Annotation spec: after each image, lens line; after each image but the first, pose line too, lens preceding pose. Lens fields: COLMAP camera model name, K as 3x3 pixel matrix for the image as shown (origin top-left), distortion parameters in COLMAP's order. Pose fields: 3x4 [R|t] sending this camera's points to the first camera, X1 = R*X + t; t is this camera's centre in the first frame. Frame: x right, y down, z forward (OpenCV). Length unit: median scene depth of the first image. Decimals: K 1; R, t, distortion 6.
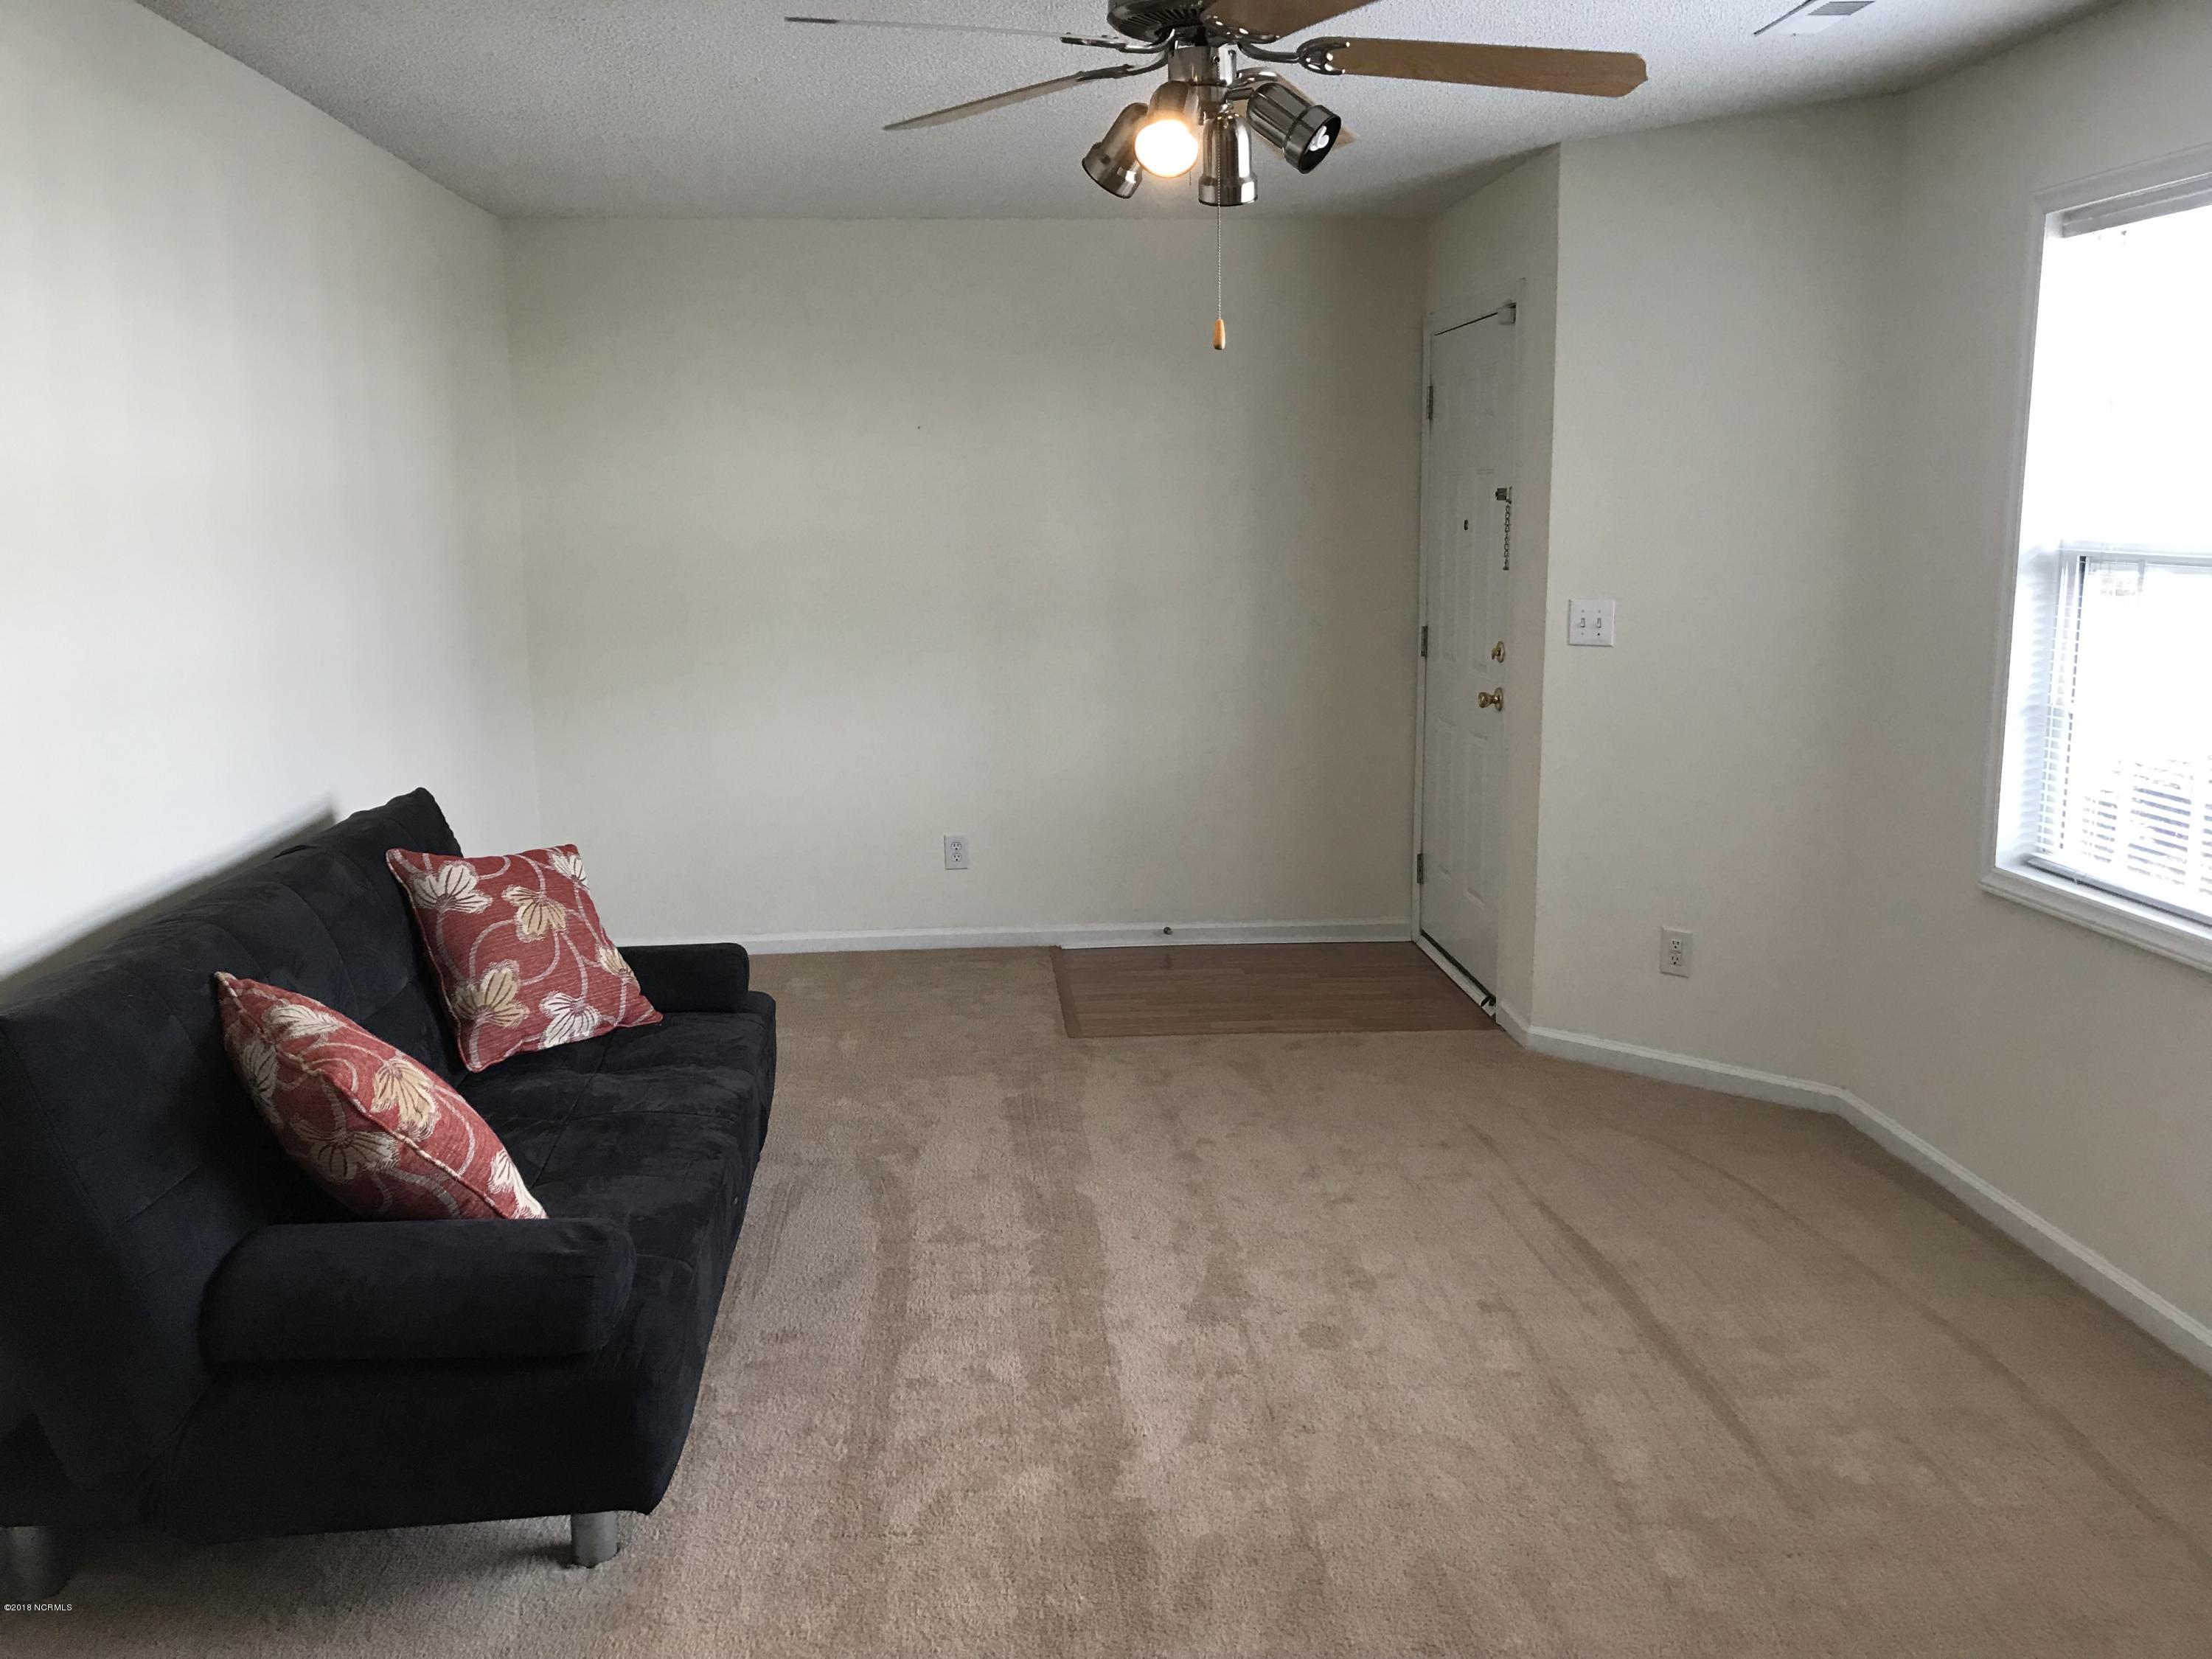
lens RADIAL K [[1784.1, 0, 1117.7], [0, 1784.1, 788.9], [0, 0, 1]] dist [0.046292, -0.069758]
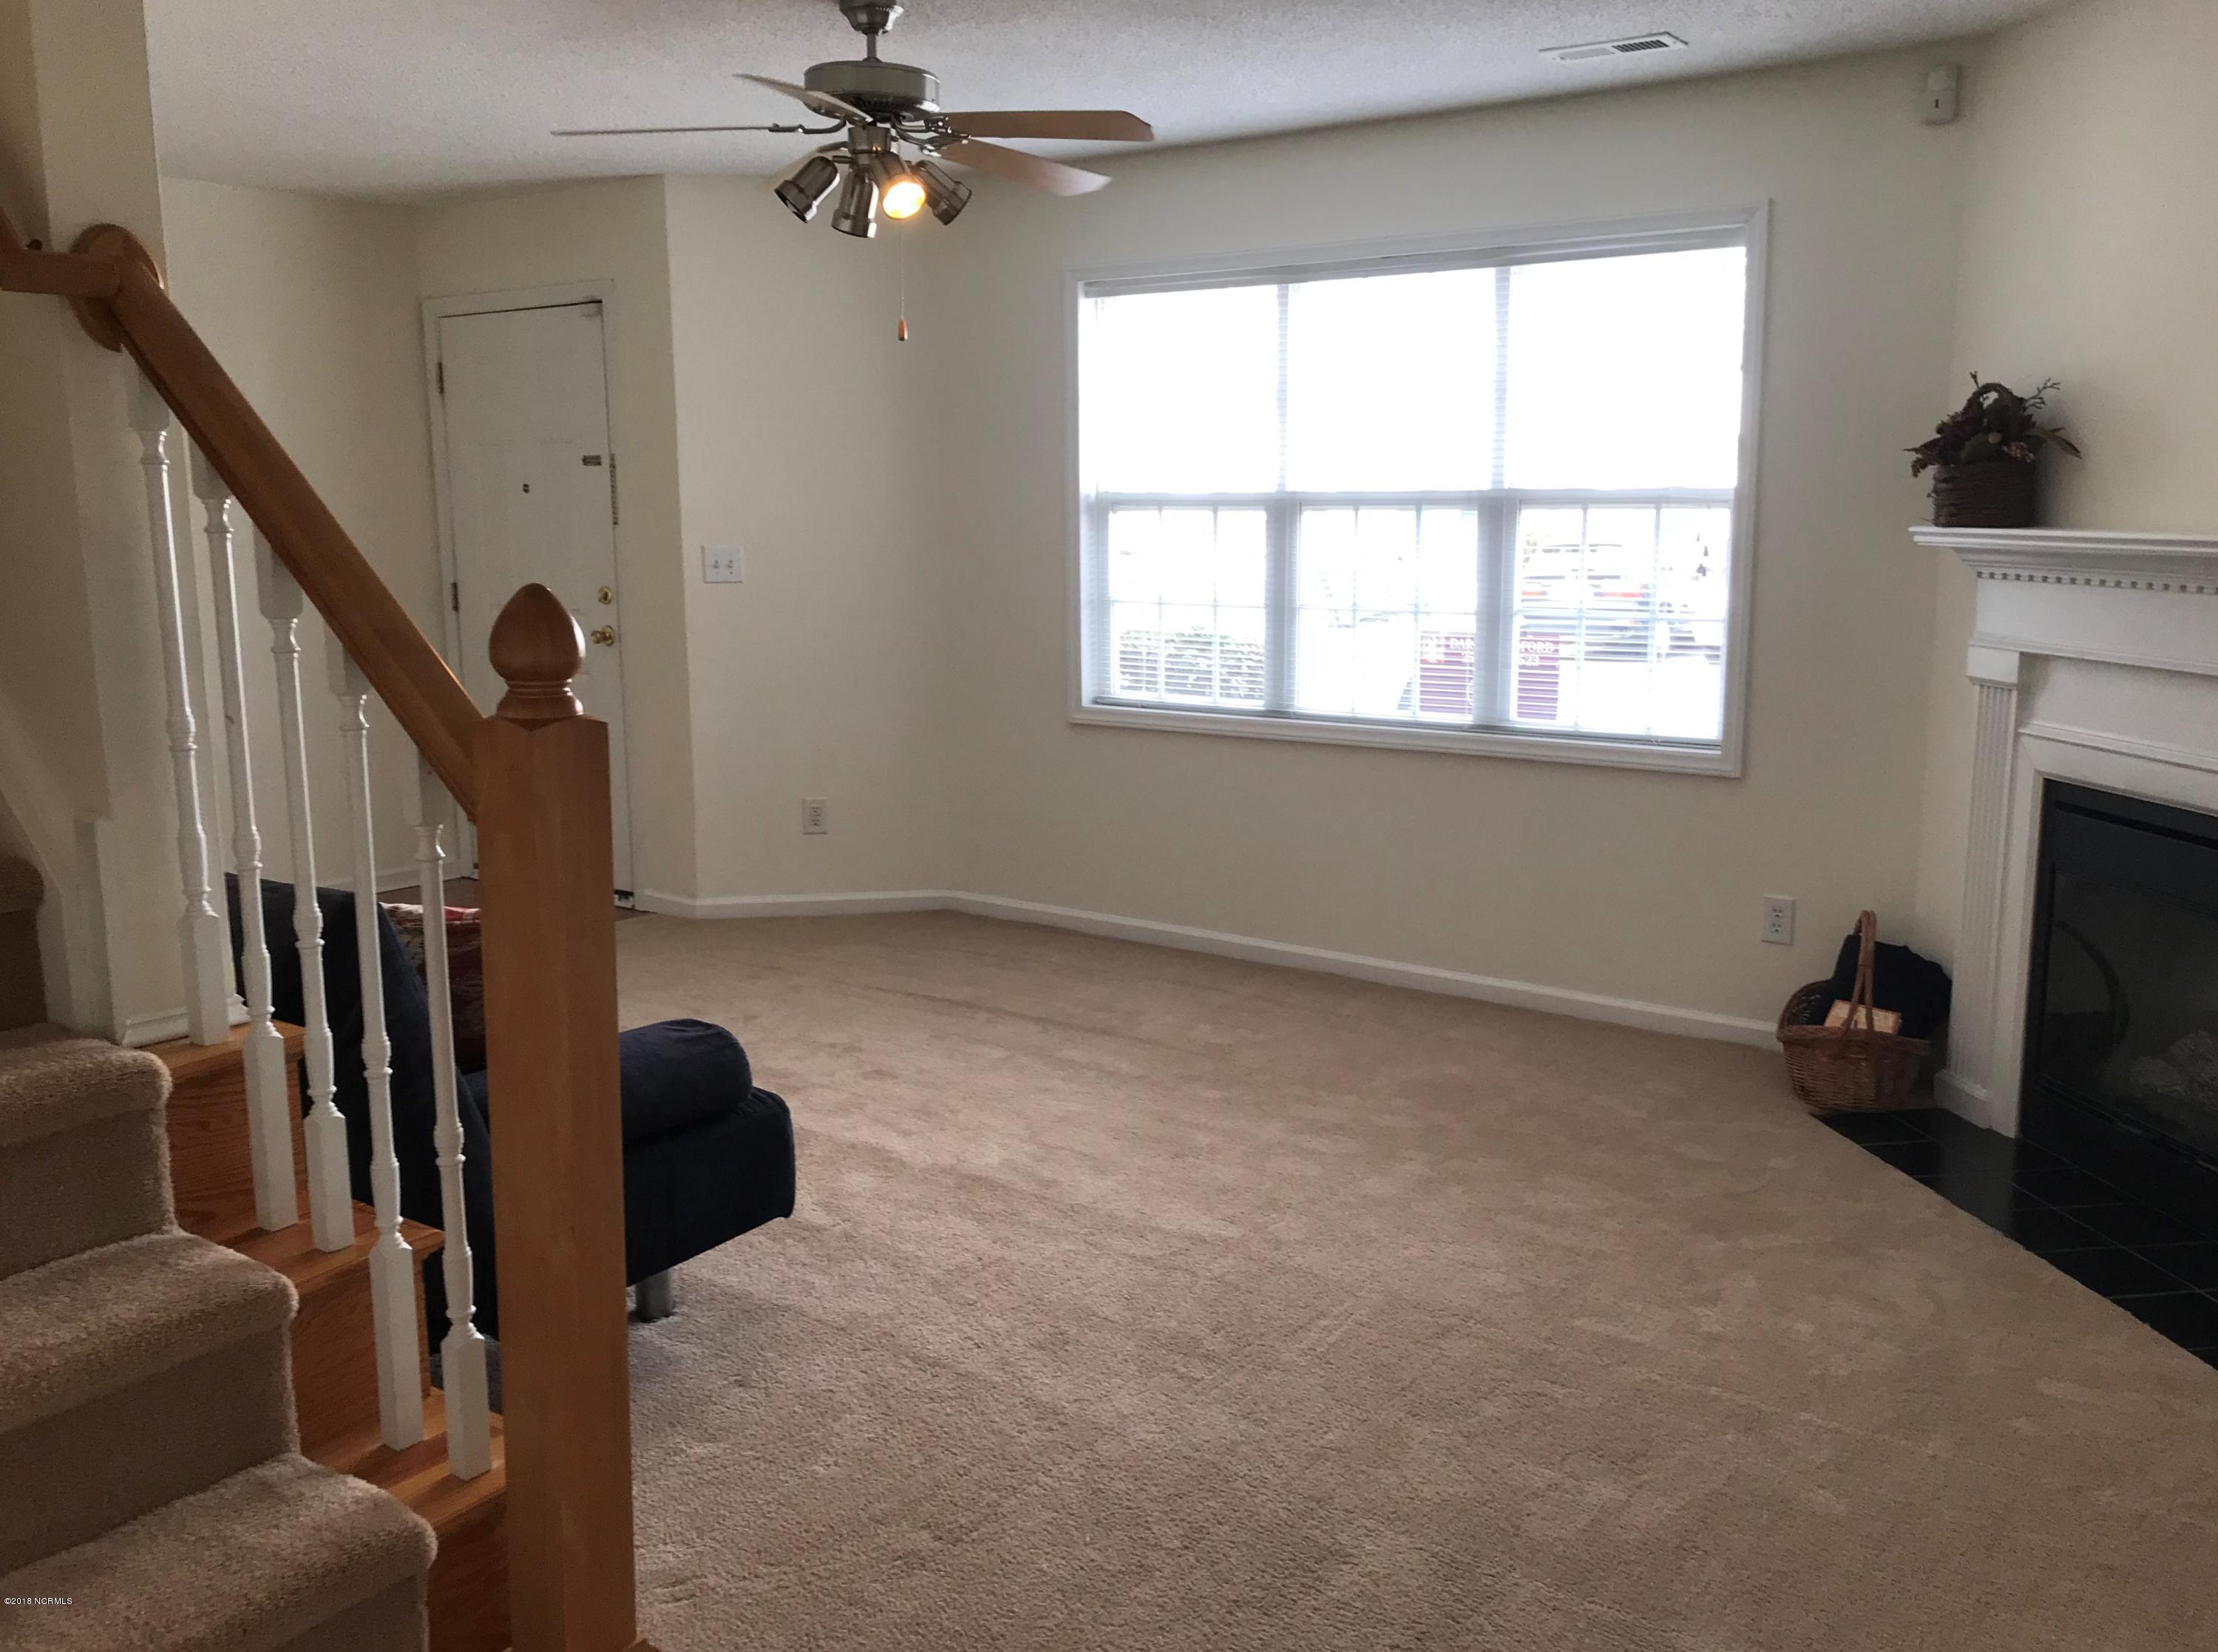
lens RADIAL K [[1788.7, 0, 1120.8], [0, 1788.7, 785.3], [0, 0, 1]] dist [0.046292, -0.069758]
pose [[0.655895, -0.120382, 0.745192, -0.700487], [0.118743, 0.991365, 0.055636, 0.032713], [-0.745454, 0.051995, 0.664526, -0.042409]]
